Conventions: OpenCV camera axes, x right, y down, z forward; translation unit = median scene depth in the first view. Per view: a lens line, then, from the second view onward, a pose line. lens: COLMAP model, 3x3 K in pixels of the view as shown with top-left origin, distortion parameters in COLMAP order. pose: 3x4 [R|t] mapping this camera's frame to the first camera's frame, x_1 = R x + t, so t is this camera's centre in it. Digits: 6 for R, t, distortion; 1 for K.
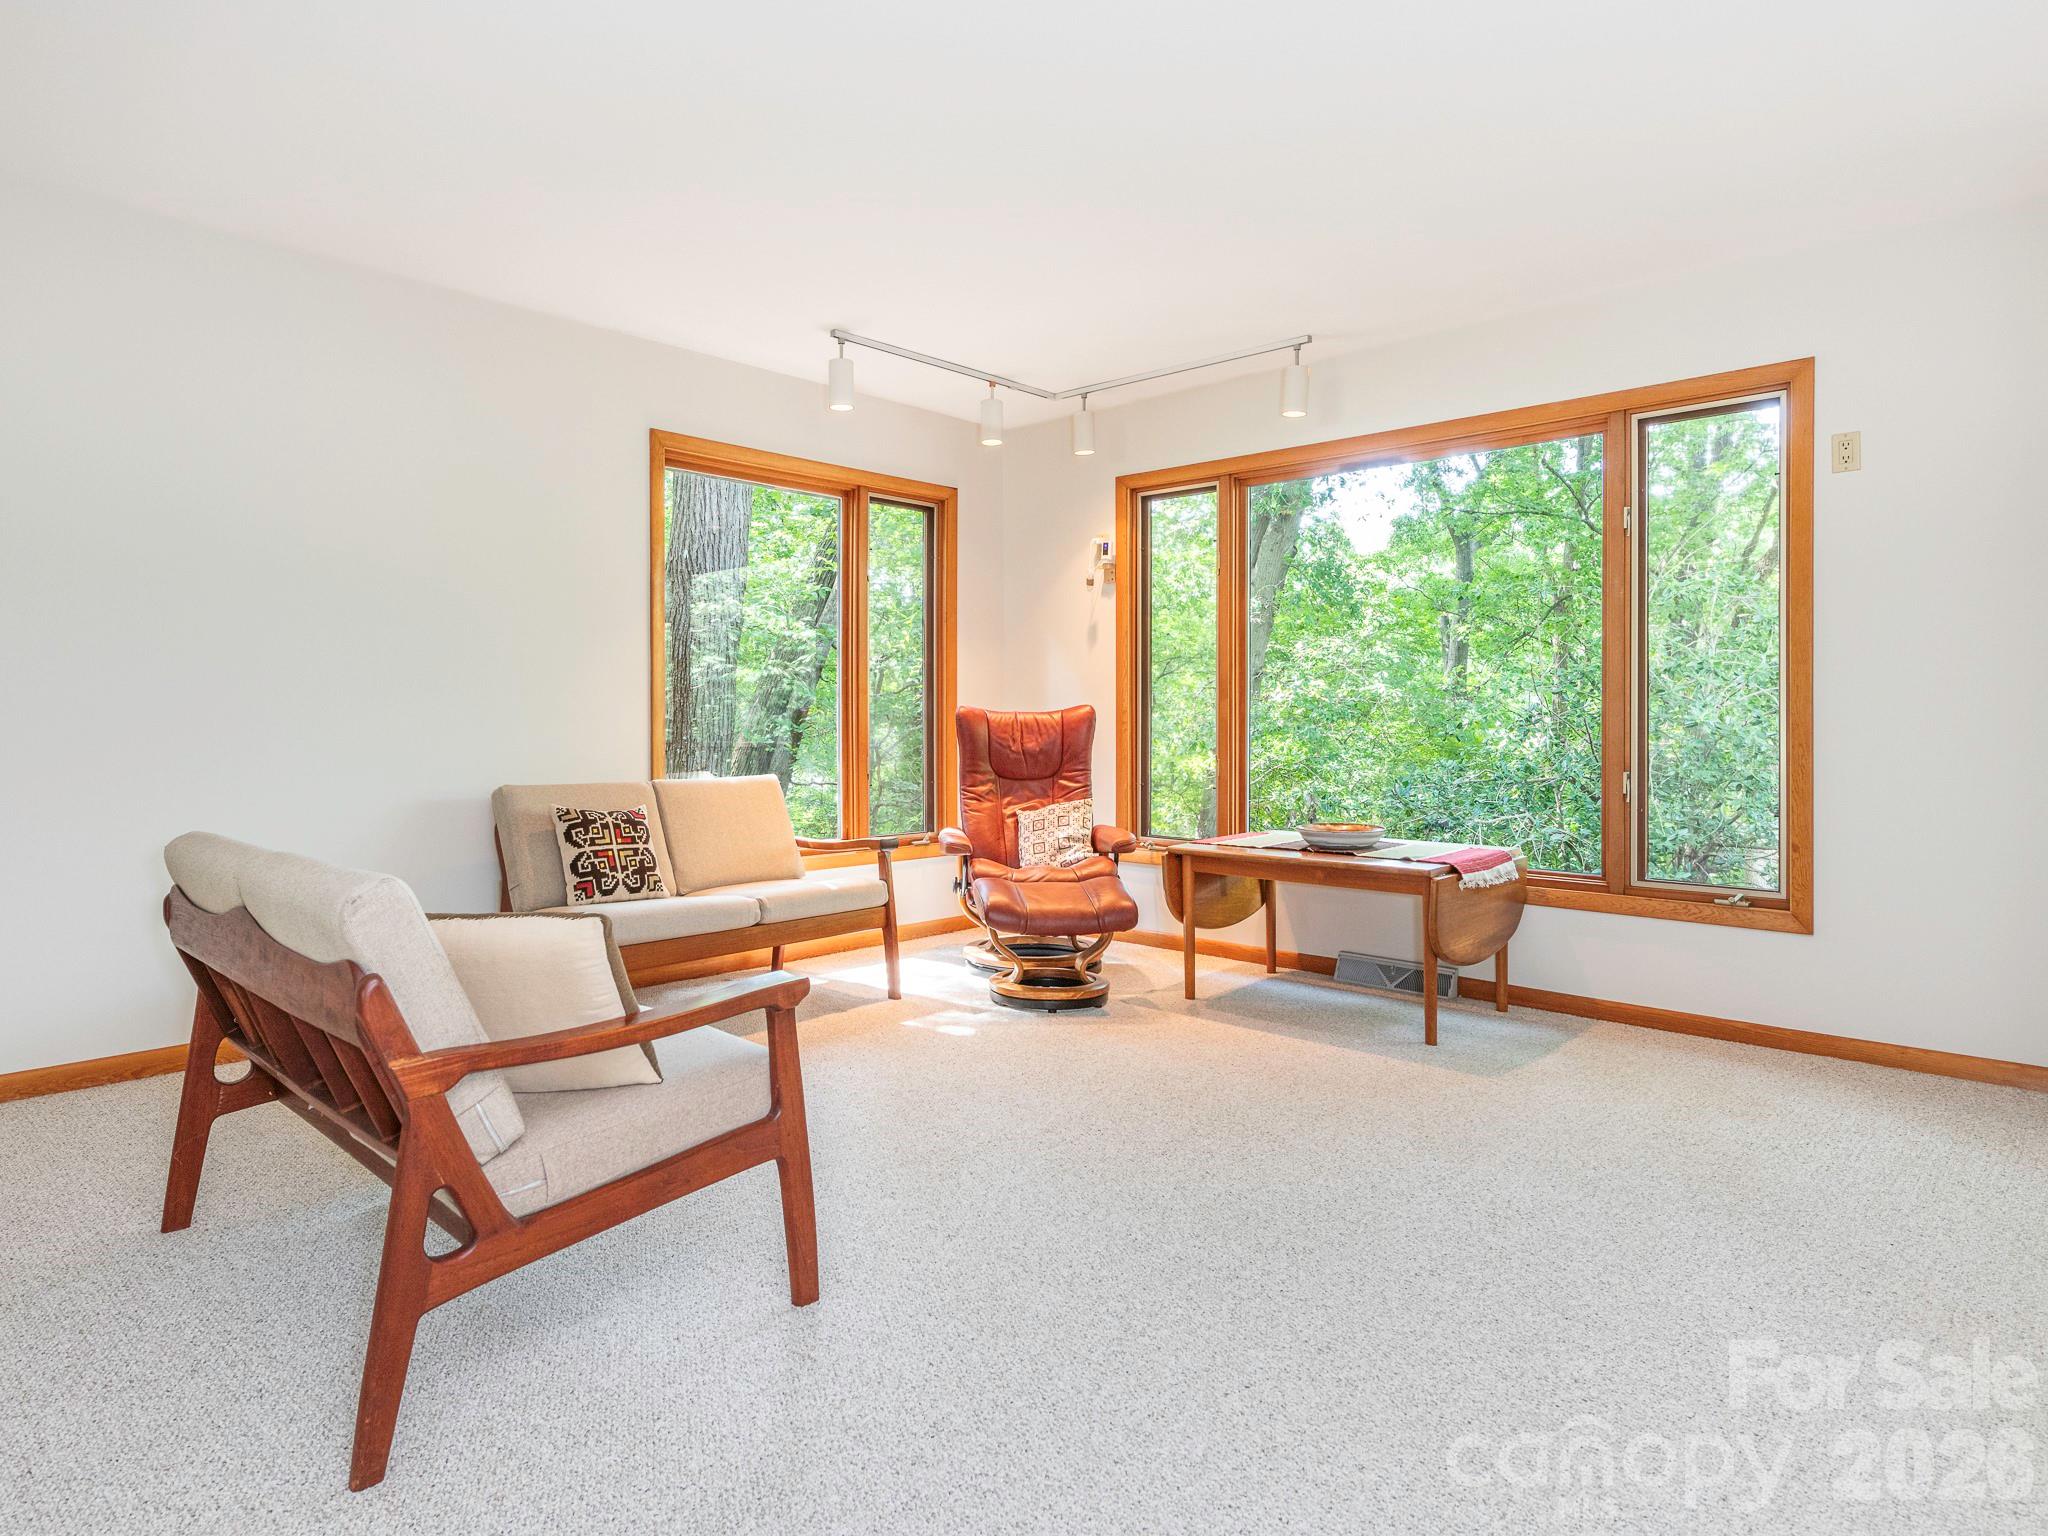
lens RADIAL K [[1208.9, 0, 1024.0], [0, 1208.9, 768.0], [0, 0, 1]] dist [-0.000308, -0.000064]
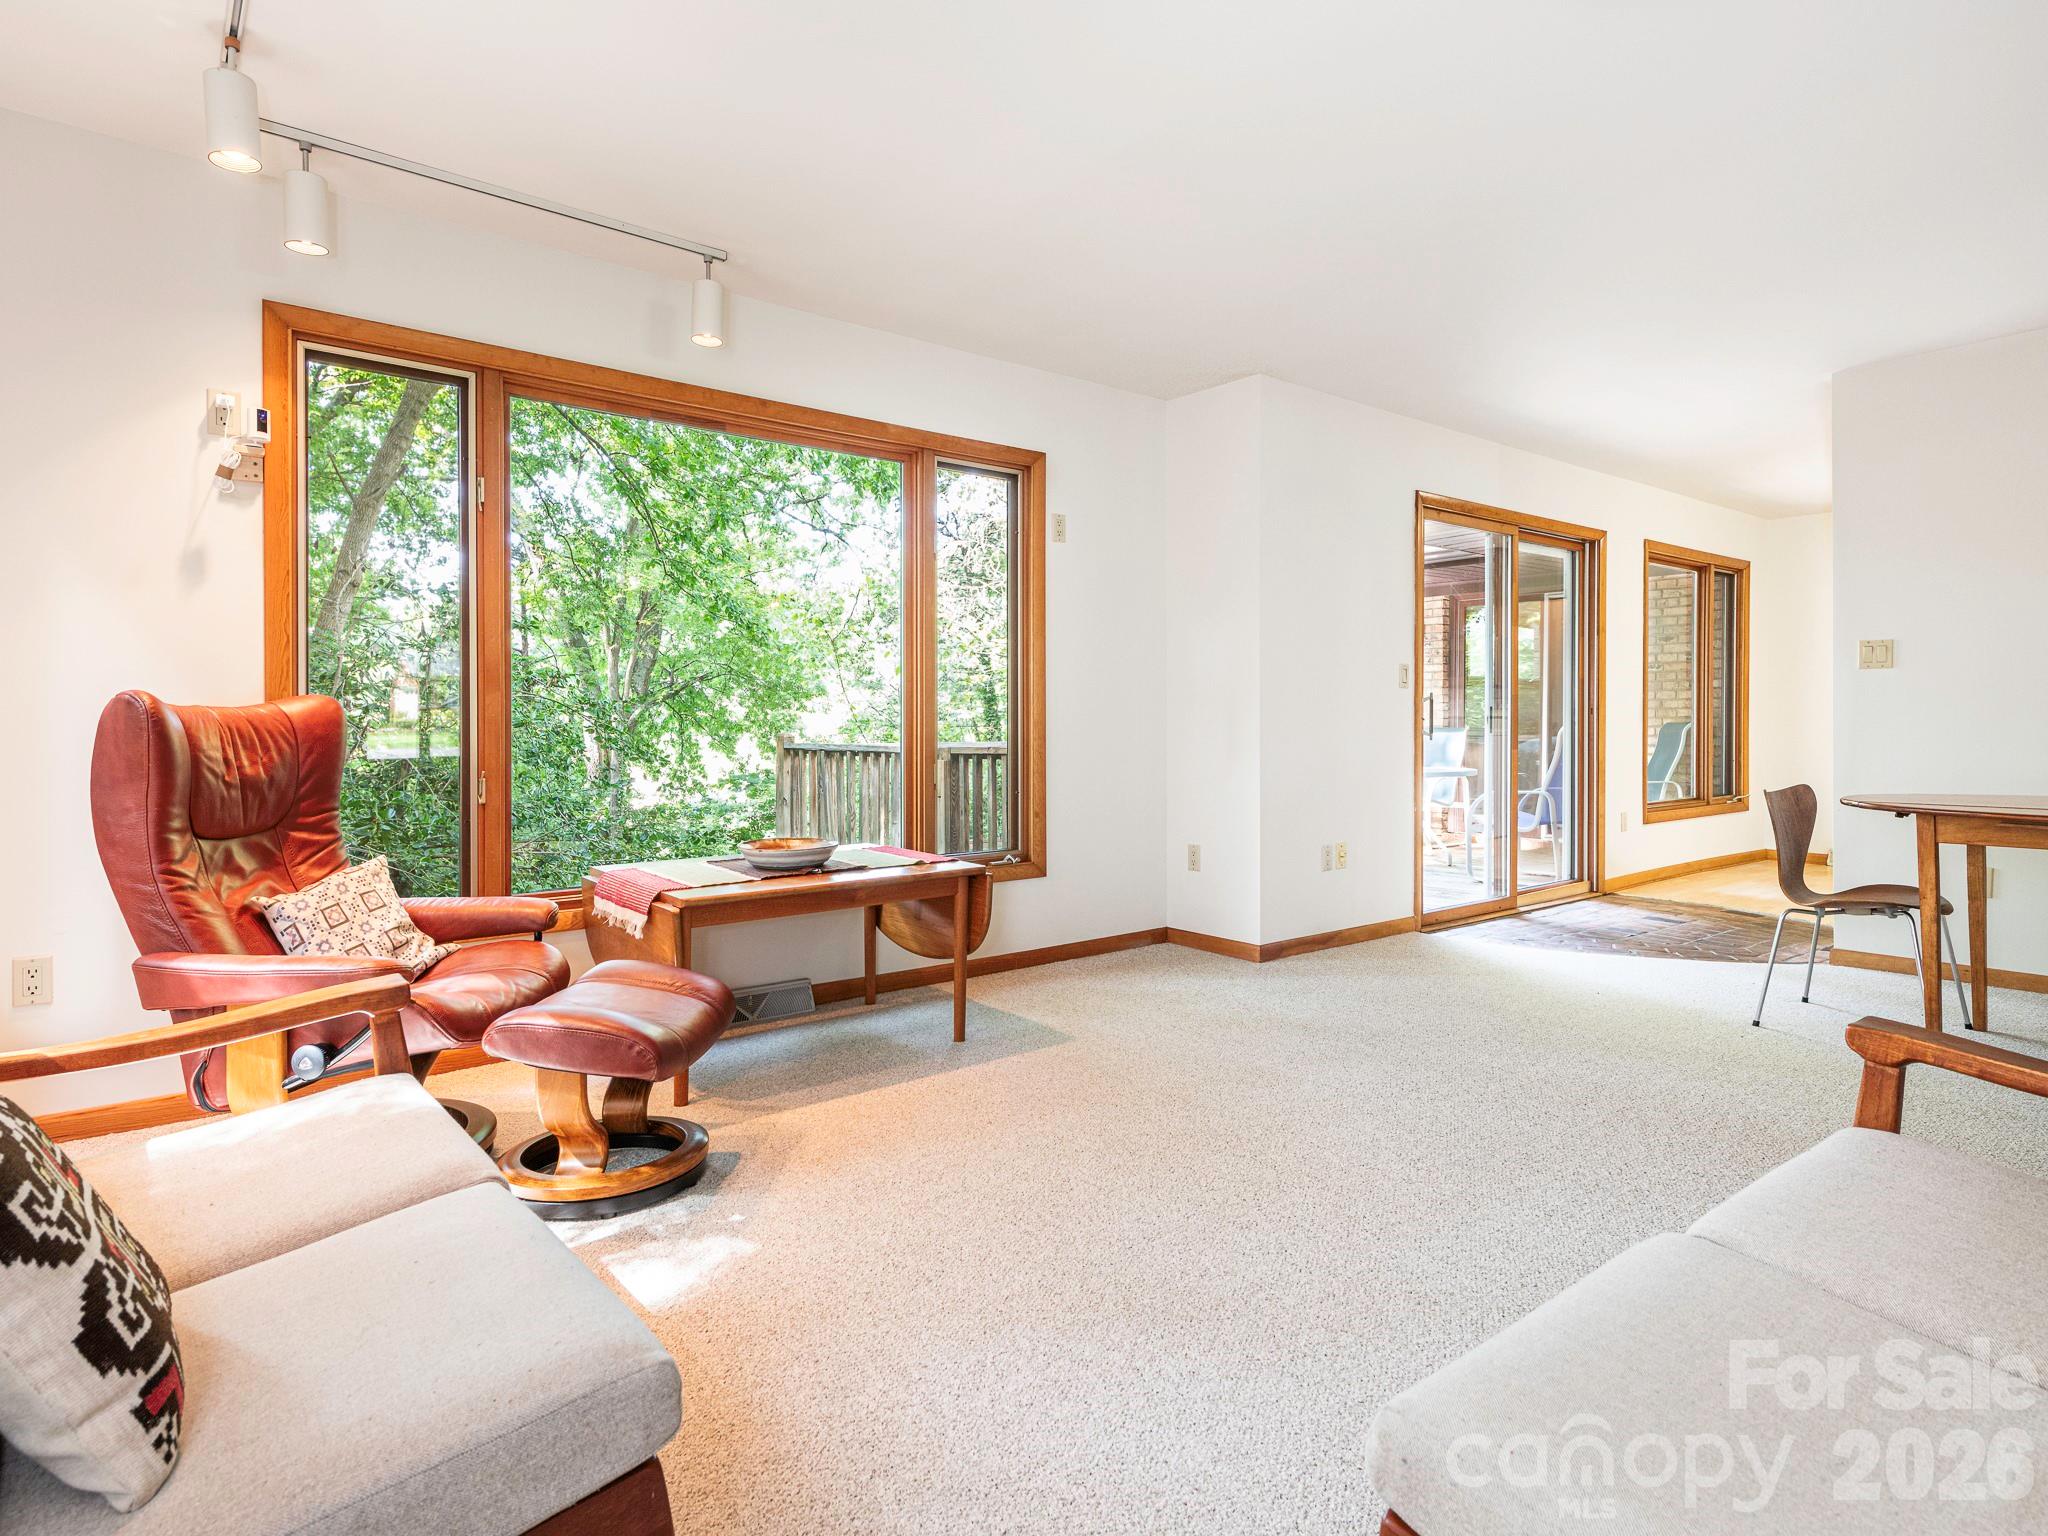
lens RADIAL K [[1117.3, 0, 1024.0], [0, 1117.3, 768.0], [0, 0, 1]] dist [0.000847, 0.000211]
pose [[0.140582, -0.053947, 0.988598, -0.507001], [0.033527, 0.998201, 0.049704, -0.039749], [-0.989501, 0.026157, 0.142138, 0.706203]]
